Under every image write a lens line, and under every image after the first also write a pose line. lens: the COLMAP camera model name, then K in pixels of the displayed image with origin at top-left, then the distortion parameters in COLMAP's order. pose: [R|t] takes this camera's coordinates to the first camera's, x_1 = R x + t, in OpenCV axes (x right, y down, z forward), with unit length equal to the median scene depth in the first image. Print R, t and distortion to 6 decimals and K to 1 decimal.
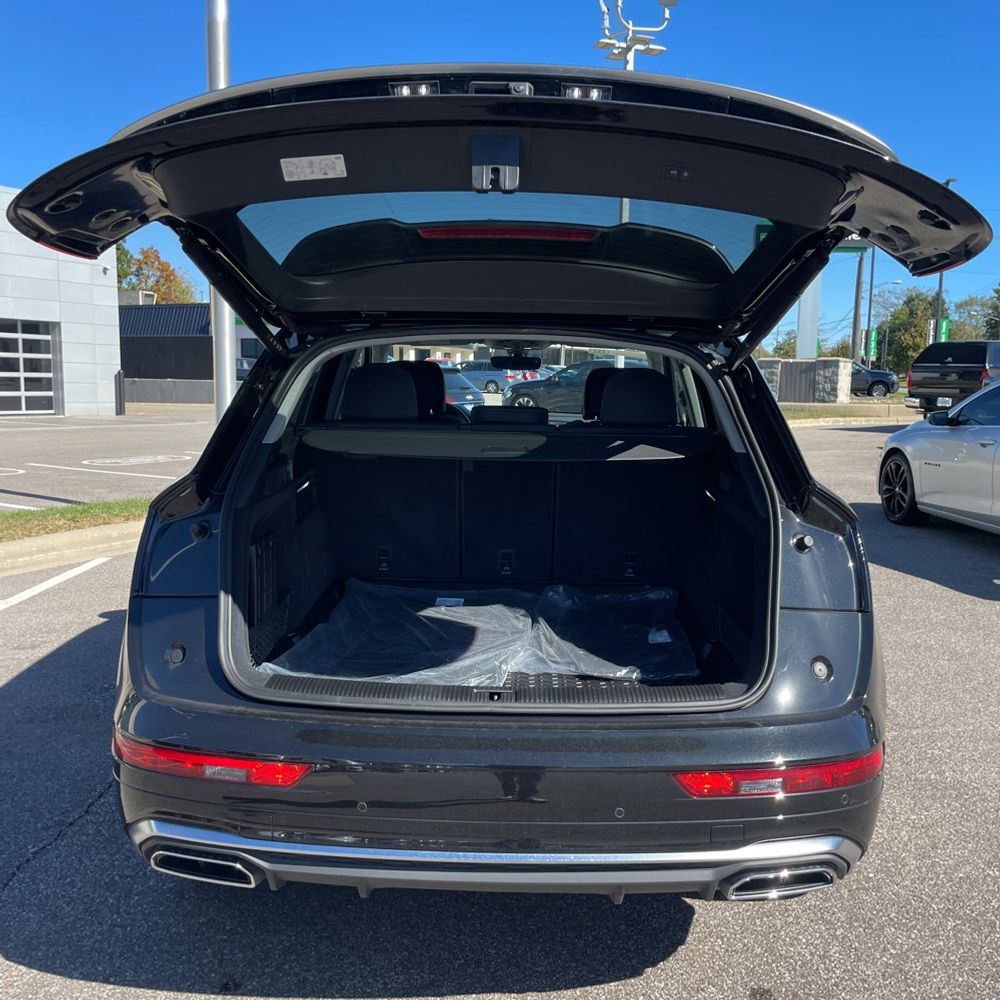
lens RADIAL K [[1013.6, 0, 525.2], [0, 1013.6, 524.0], [0, 0, 1]] dist [0.085679, -0.108334]
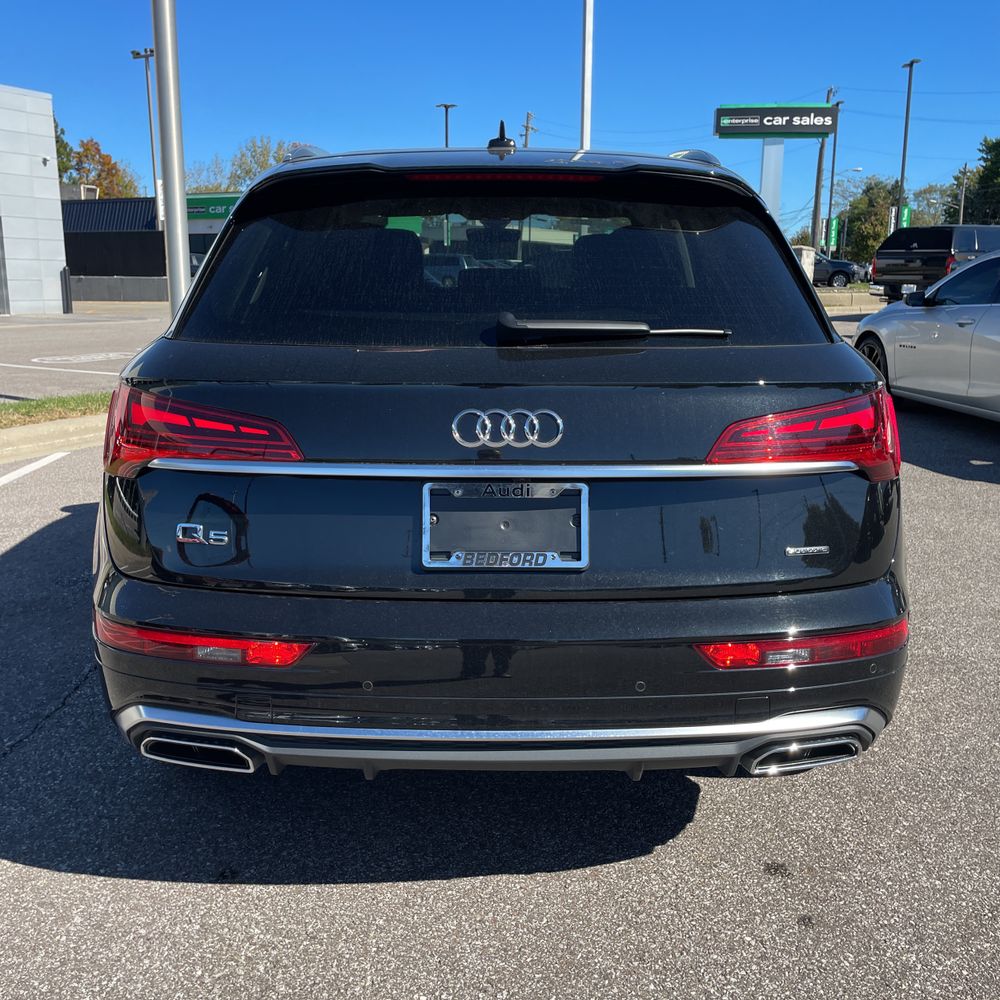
lens RADIAL K [[1013.0, 0, 509.3], [0, 1013.0, 497.0], [0, 0, 1]] dist [0.087250, -0.114518]
pose [[0.999565, -0.015877, 0.024856, -0.033262], [0.014024, 0.997231, 0.073038, 0.024719], [-0.025946, -0.072658, 0.997019, 0.049802]]
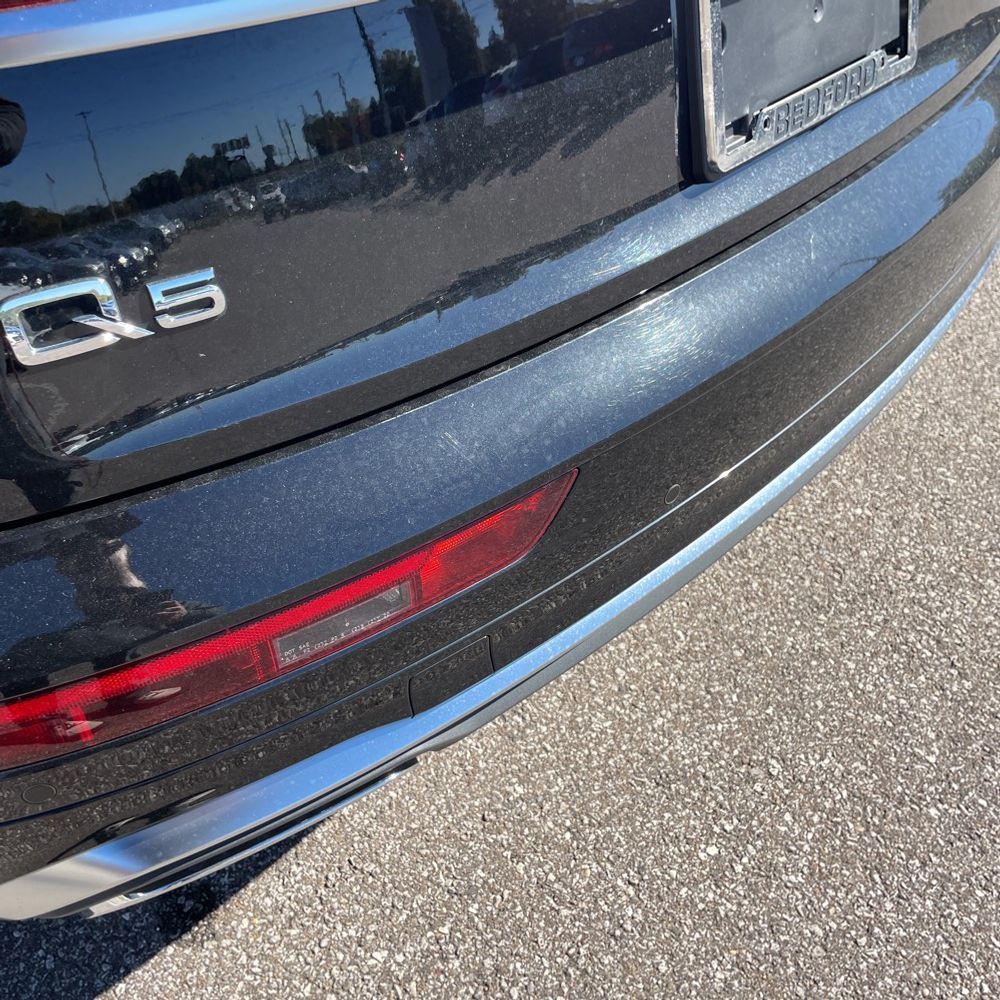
lens RADIAL K [[1013.0, 0, 509.3], [0, 1013.0, 497.0], [0, 0, 1]] dist [0.087250, -0.114518]
pose [[0.666338, -0.503611, 0.549881, -0.285028], [0.100512, 0.791387, 0.602996, 0.020302], [-0.738844, -0.346530, 0.577950, 0.547882]]
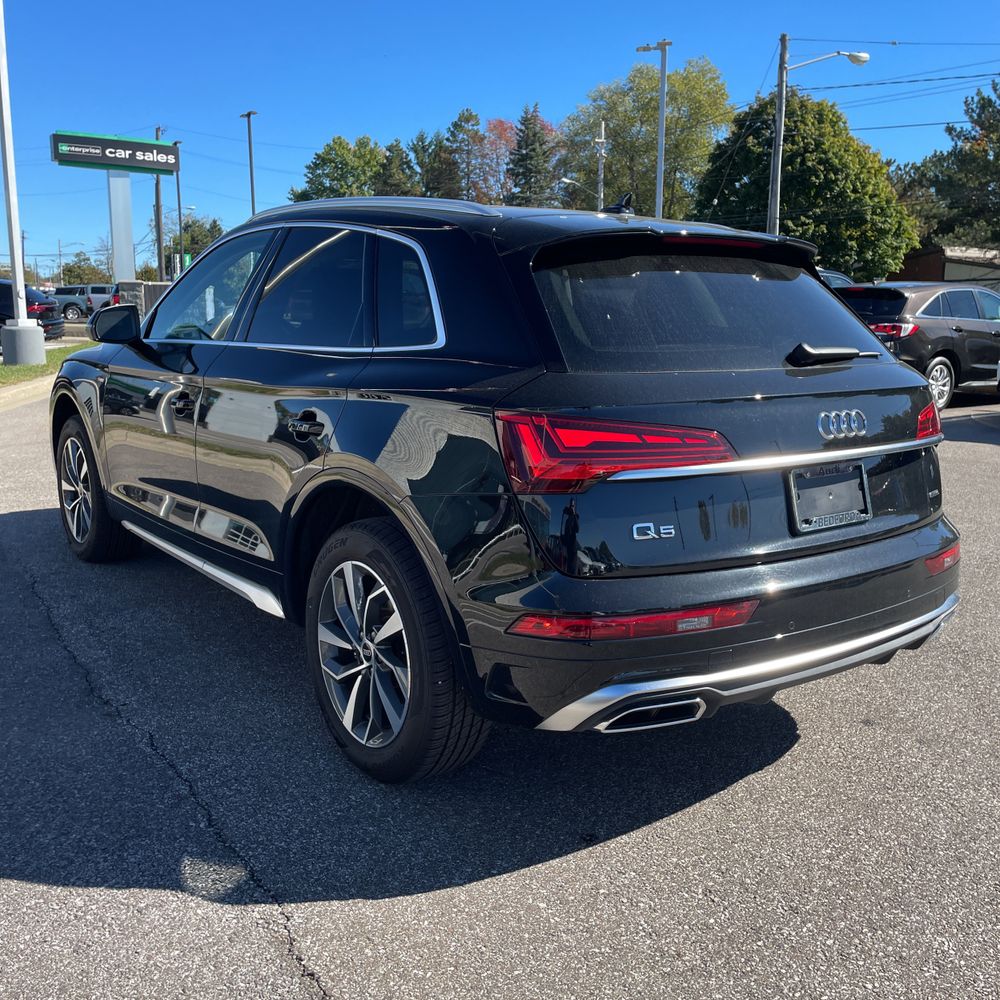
lens RADIAL K [[1013.0, 0, 509.3], [0, 1013.0, 497.0], [0, 0, 1]] dist [0.087250, -0.114518]
pose [[0.783940, -0.117866, 0.609546, -0.784273], [0.090797, 0.993023, 0.075244, -0.001359], [-0.614162, -0.003642, 0.789172, 0.155815]]
